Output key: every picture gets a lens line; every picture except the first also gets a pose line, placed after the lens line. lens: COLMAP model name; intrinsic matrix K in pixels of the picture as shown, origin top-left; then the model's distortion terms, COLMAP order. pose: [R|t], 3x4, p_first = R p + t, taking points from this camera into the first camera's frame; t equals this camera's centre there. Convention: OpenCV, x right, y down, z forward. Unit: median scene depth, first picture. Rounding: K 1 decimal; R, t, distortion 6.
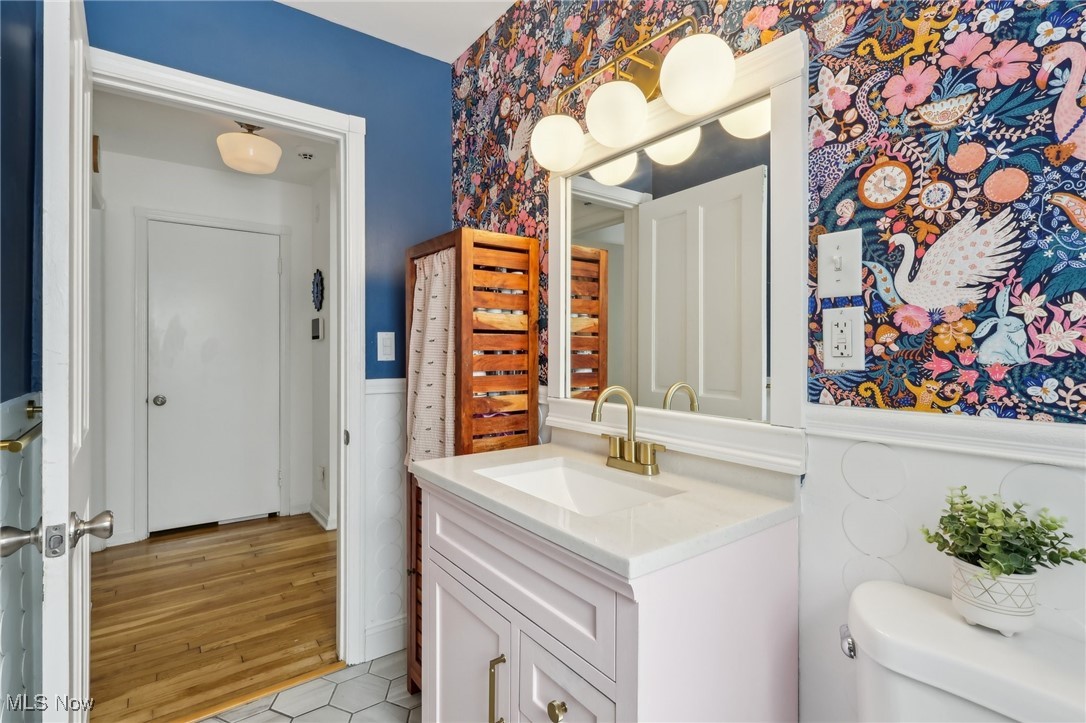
lens RADIAL K [[523.9, 0, 543.8], [0, 523.9, 355.2], [0, 0, 1]] dist [-0.001097, -0.000732]
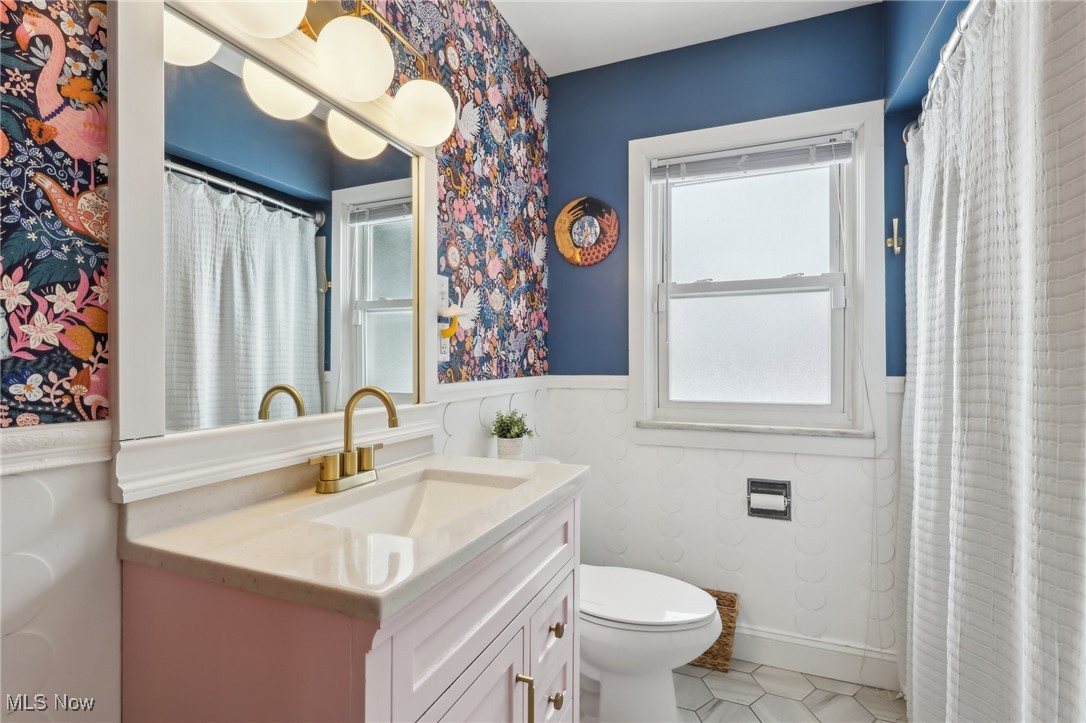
lens RADIAL K [[523.9, 0, 543.1], [0, 523.9, 359.6], [0, 0, 1]] dist [-0.001097, -0.000732]
pose [[-0.517840, -0.008786, 0.855432, -0.271282], [0.002505, 0.999927, 0.011787, 0.010745], [-0.855474, 0.008247, -0.517780, 0.715026]]
